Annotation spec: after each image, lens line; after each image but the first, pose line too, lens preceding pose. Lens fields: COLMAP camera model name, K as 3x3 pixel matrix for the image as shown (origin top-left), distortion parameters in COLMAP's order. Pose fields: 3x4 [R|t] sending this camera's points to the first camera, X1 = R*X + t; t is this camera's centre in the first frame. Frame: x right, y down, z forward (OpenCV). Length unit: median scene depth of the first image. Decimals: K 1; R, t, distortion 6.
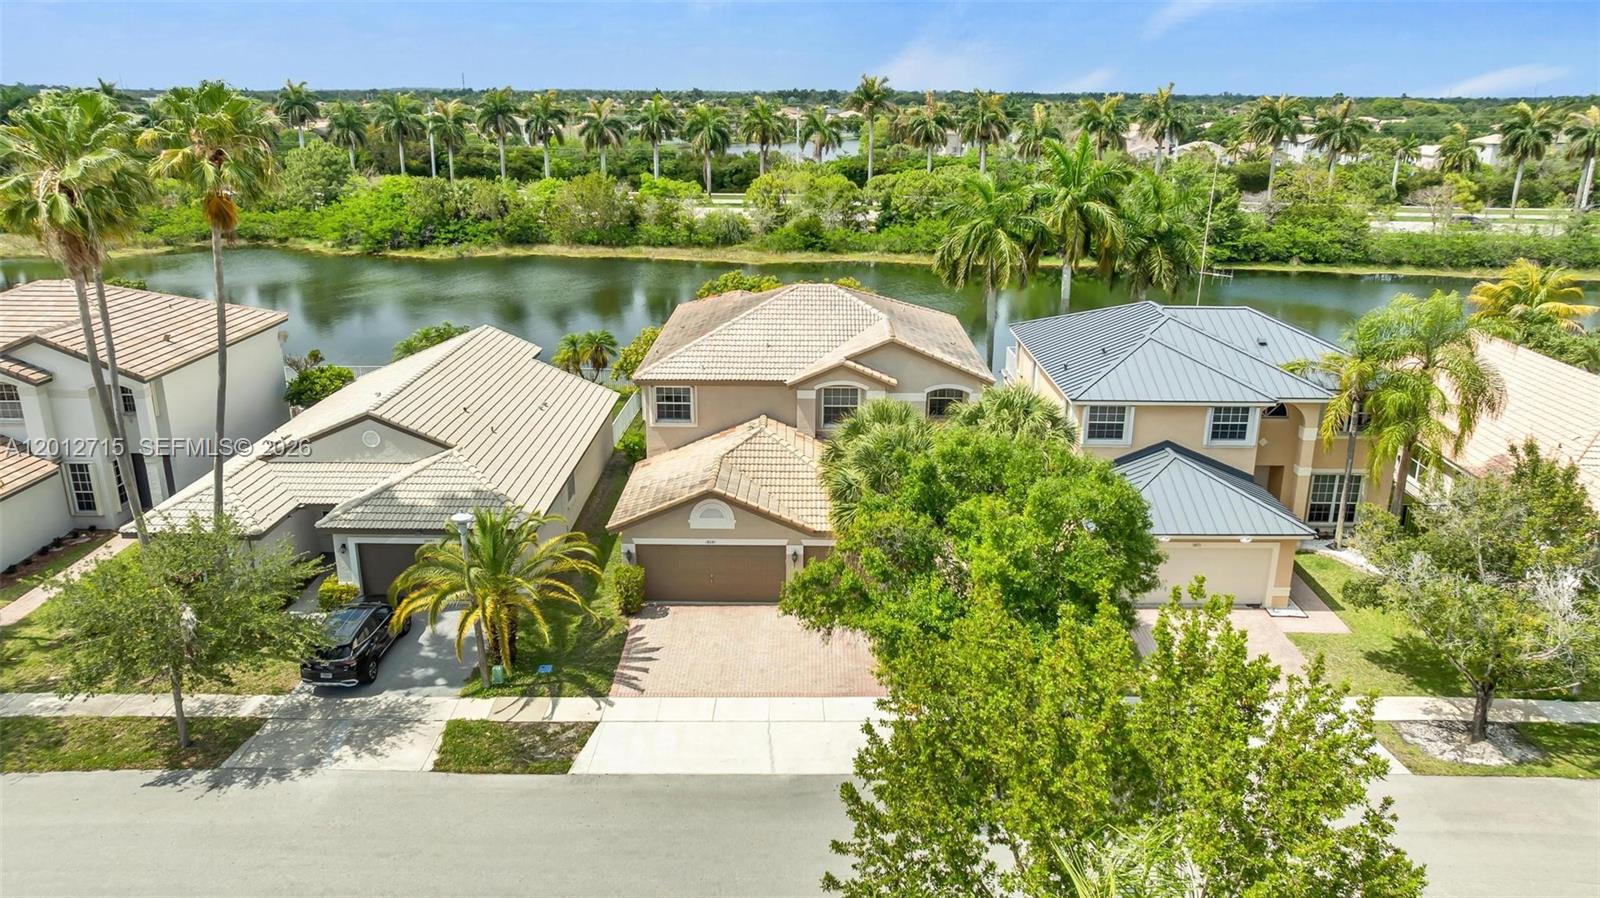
lens RADIAL K [[1122.8, 0, 804.1], [0, 1122.8, 442.8], [0, 0, 1]] dist [-0.015701, 0.005120]
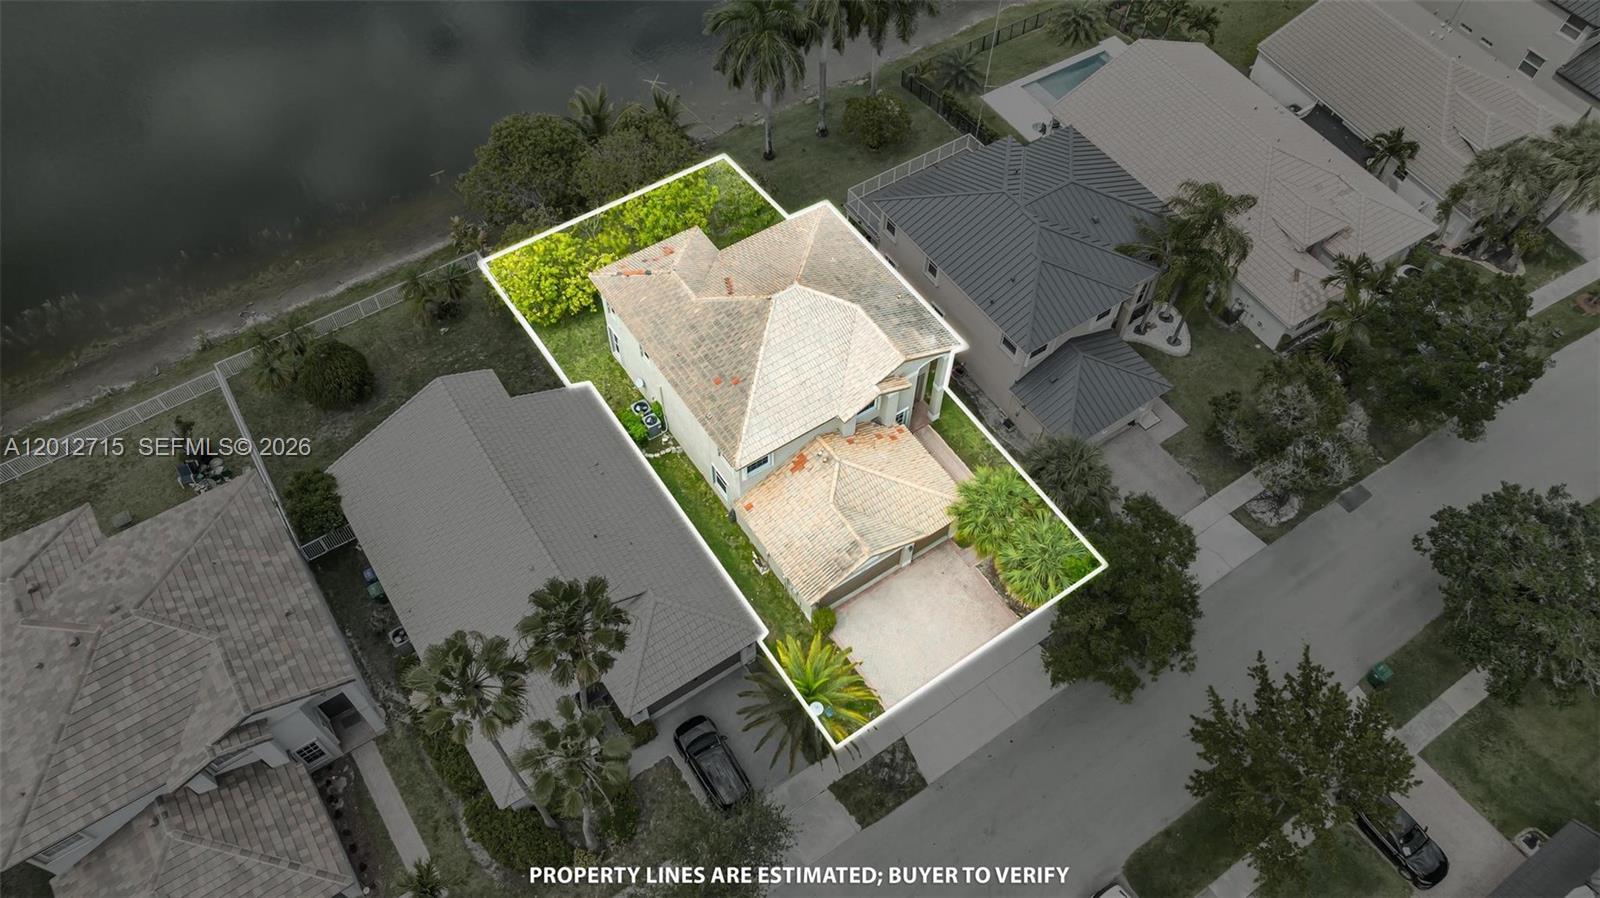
lens RADIAL K [[1136.6, 0, 806.3], [0, 1136.6, 447.7], [0, 0, 1]] dist [0.000330, -0.034202]
pose [[0.821894, -0.463067, 0.331753, -0.507647], [0.154434, 0.741713, 0.652696, -0.906544], [-0.548307, -0.485213, 0.681122, 0.118599]]
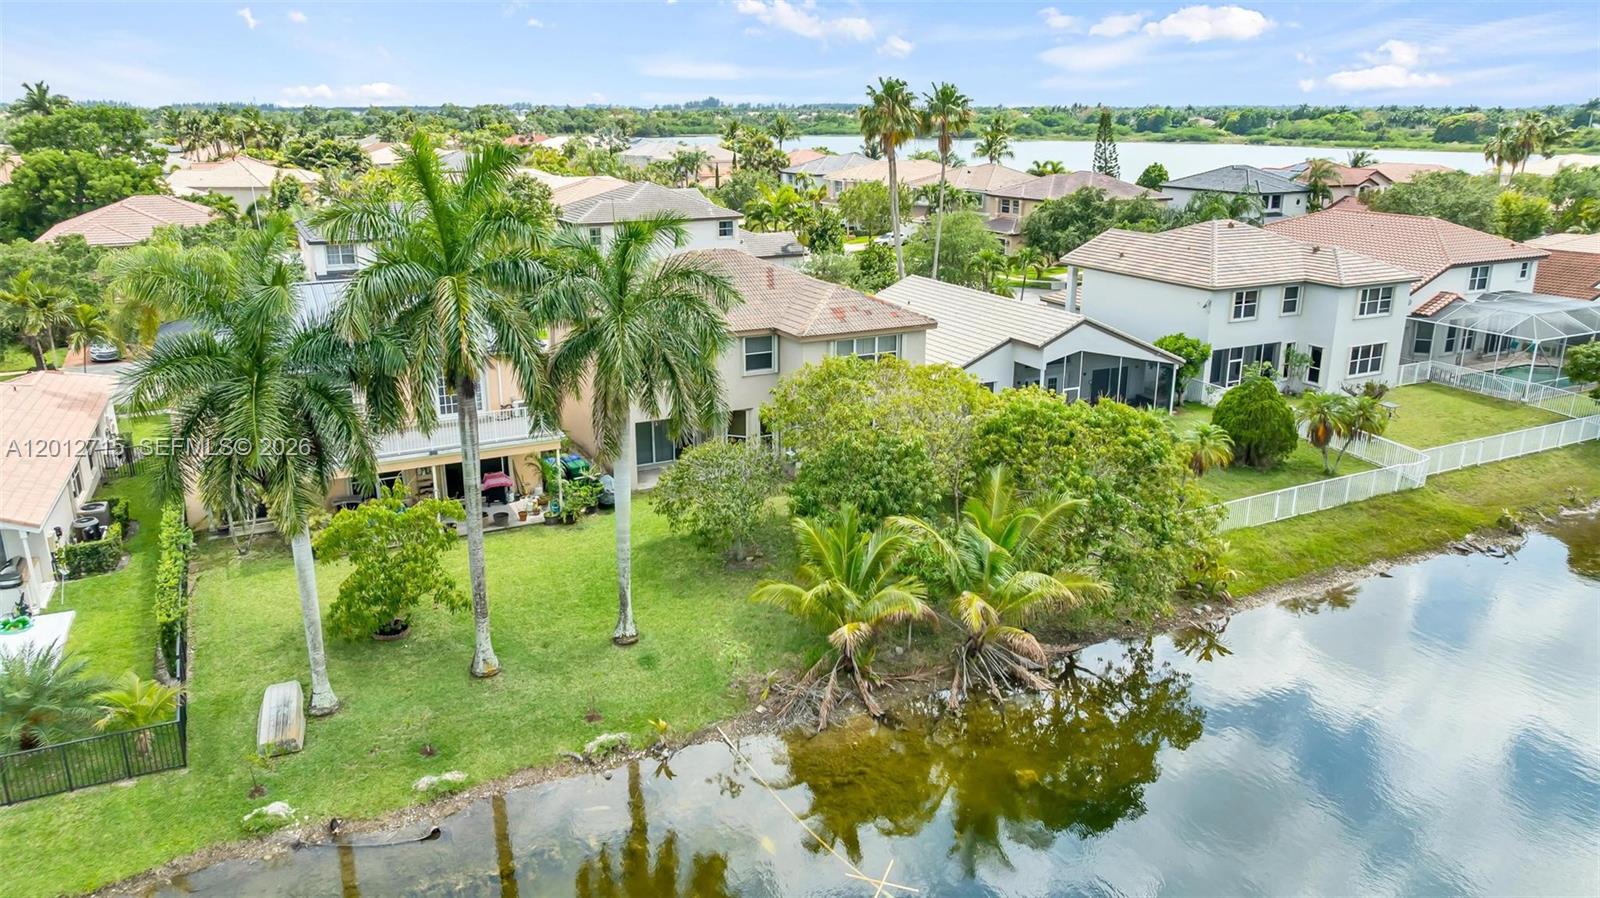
lens RADIAL K [[1122.8, 0, 804.1], [0, 1122.8, 442.8], [0, 0, 1]] dist [-0.015701, 0.005120]
pose [[-0.885521, 0.125280, -0.447390, 0.505606], [-0.143399, 0.842242, 0.519678, -0.642789], [0.441915, 0.524341, -0.727858, 2.216737]]
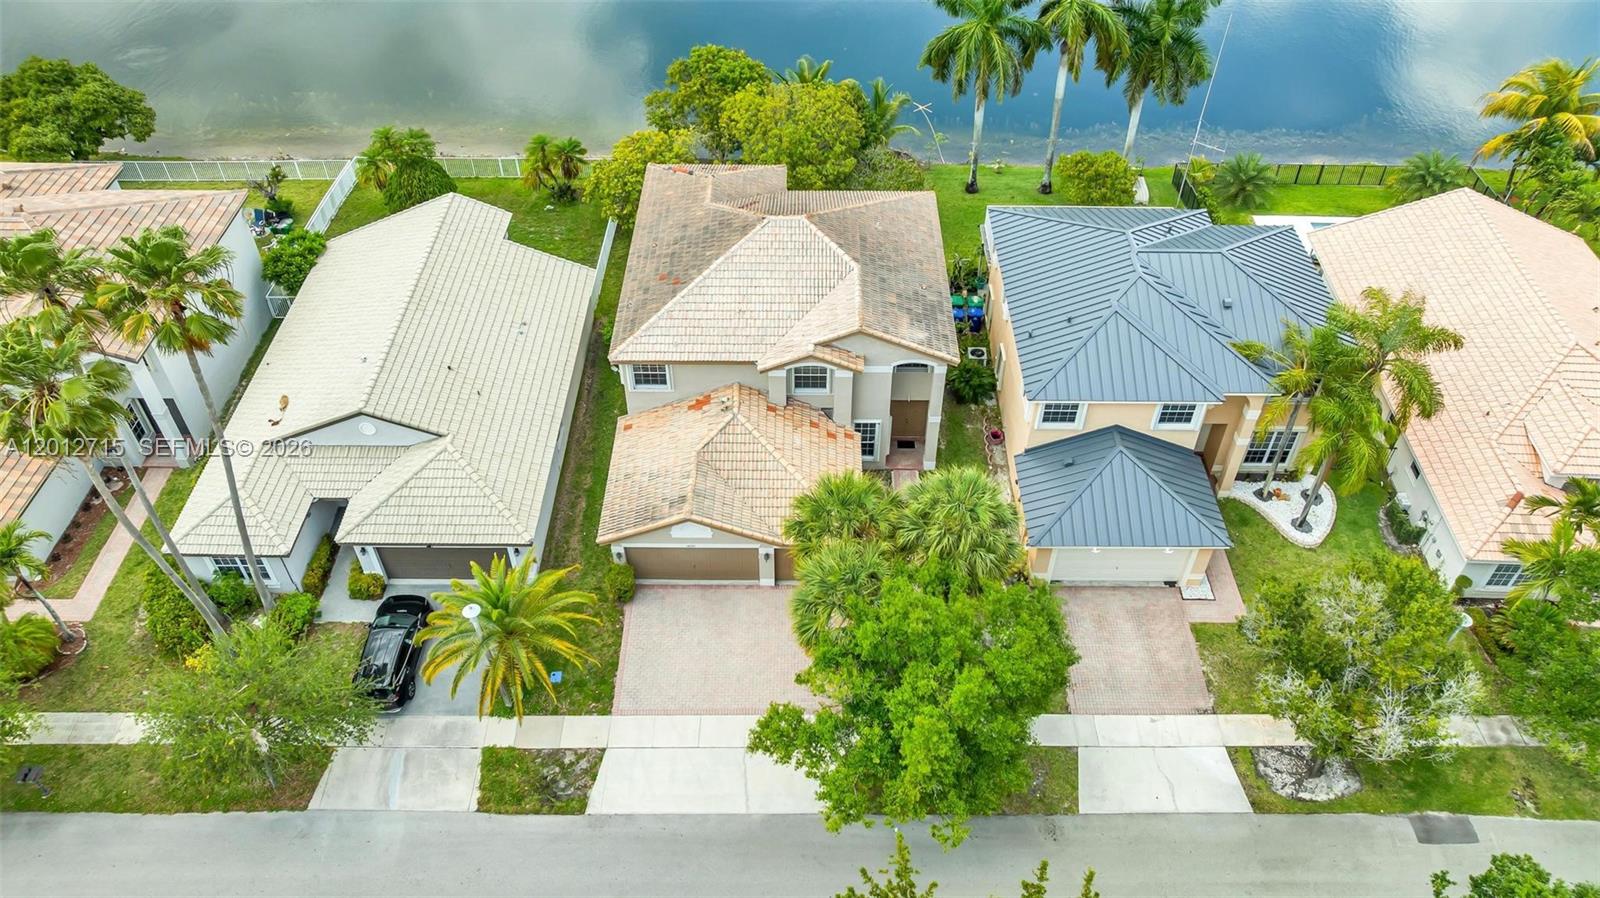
lens RADIAL K [[1136.6, 0, 806.3], [0, 1136.6, 447.7], [0, 0, 1]] dist [0.000330, -0.034202]
pose [[0.999985, -0.004213, 0.003477, 0.025669], [0.002205, 0.893735, 0.448590, -0.466143], [-0.004997, -0.448575, 0.893731, 0.028962]]
